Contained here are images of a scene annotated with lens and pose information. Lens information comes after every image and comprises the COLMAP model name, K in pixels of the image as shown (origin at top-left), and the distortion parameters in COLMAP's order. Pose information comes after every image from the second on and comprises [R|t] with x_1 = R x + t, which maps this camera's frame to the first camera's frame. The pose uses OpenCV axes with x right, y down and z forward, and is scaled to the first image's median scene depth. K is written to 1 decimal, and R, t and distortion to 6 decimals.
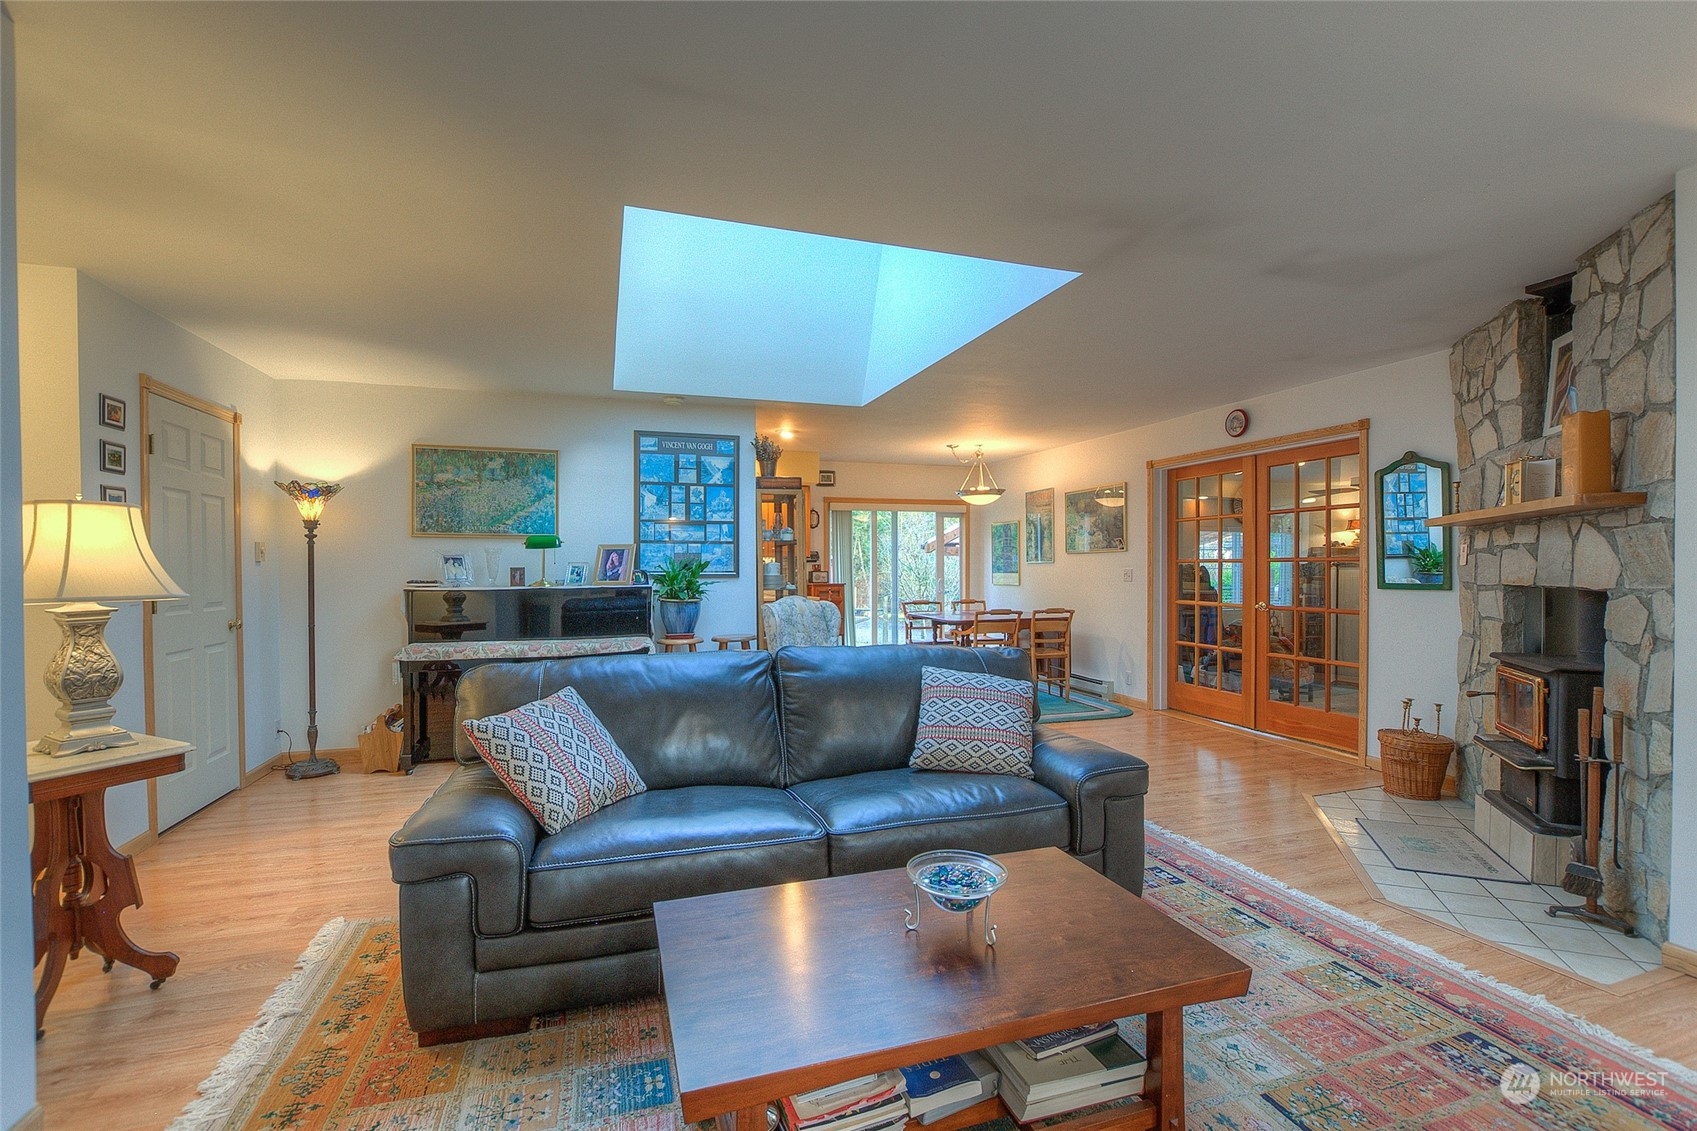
lens RADIAL K [[752.5, 0, 852.3], [0, 752.5, 573.7], [0, 0, 1]] dist [-0.022663, 0.005463]
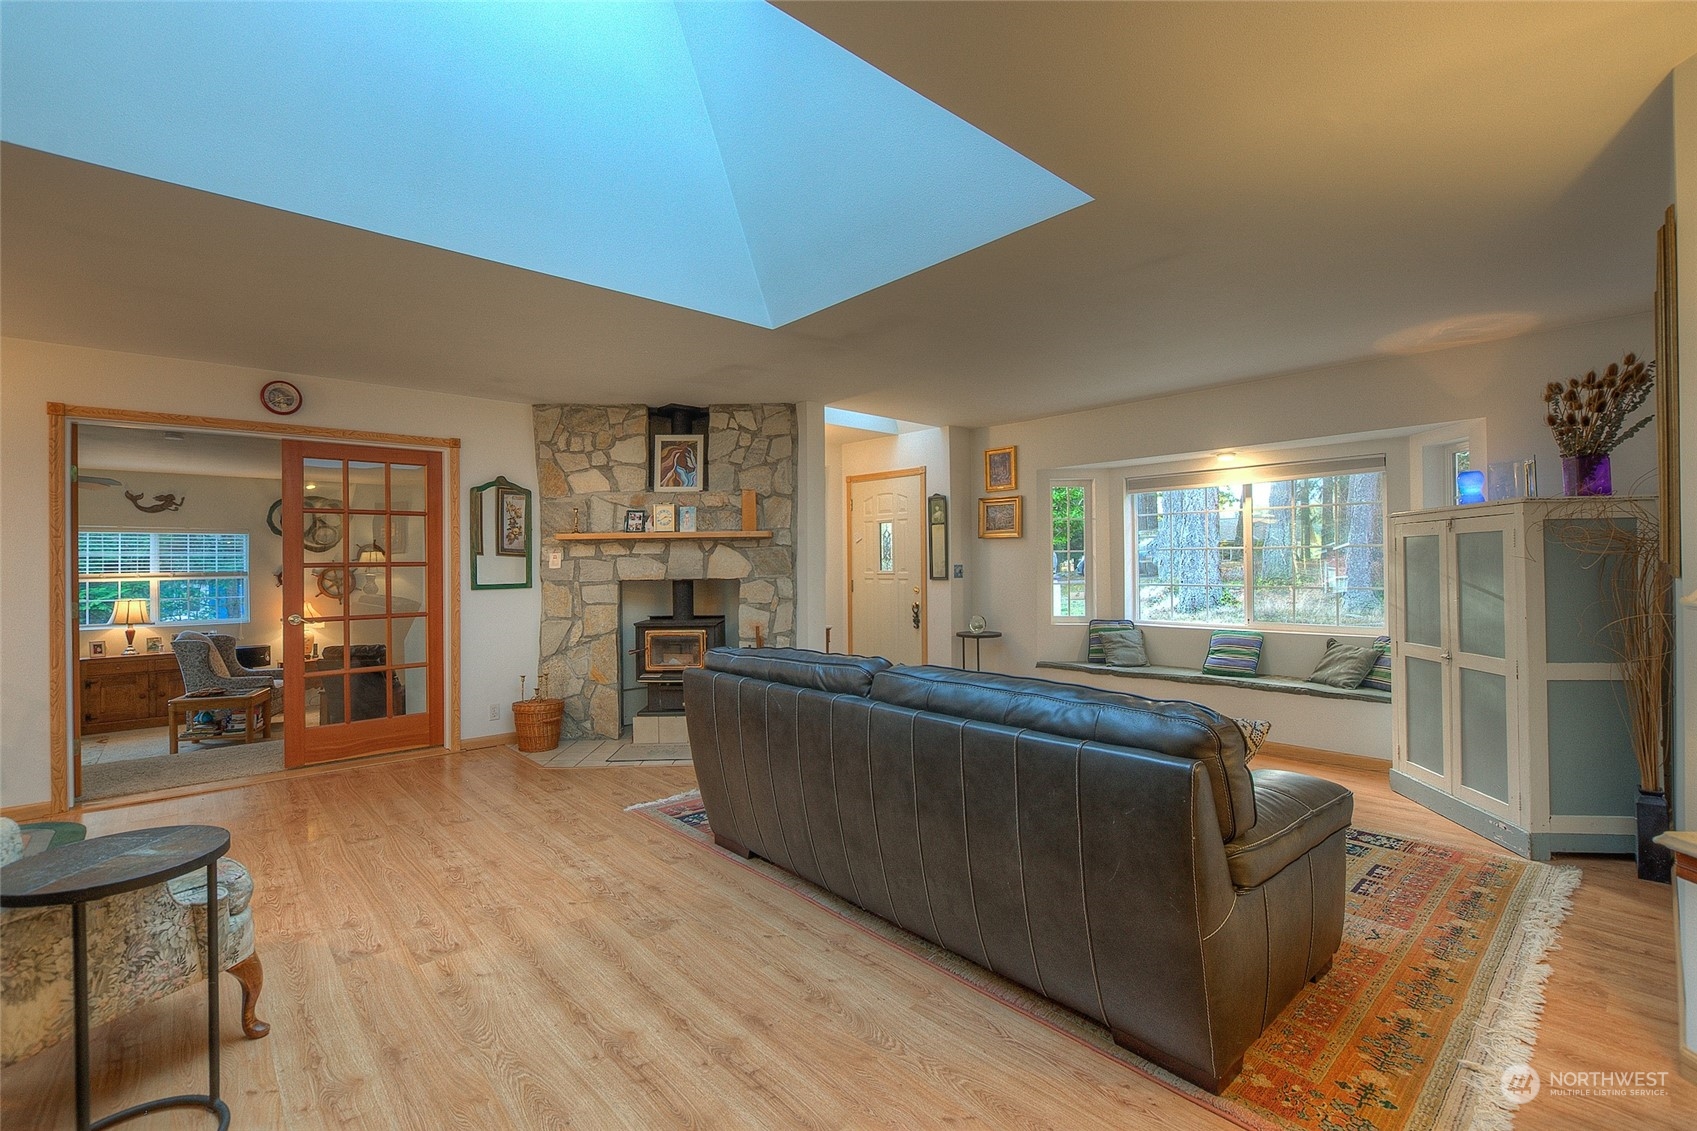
lens RADIAL K [[751.1, 0, 854.8], [0, 751.1, 557.1], [0, 0, 1]] dist [-0.025768, 0.006092]
pose [[-0.400625, 0.014262, 0.916131, -0.537767], [0.022897, 0.999722, -0.005550, -0.009654], [-0.915956, 0.018753, -0.400840, 0.847558]]
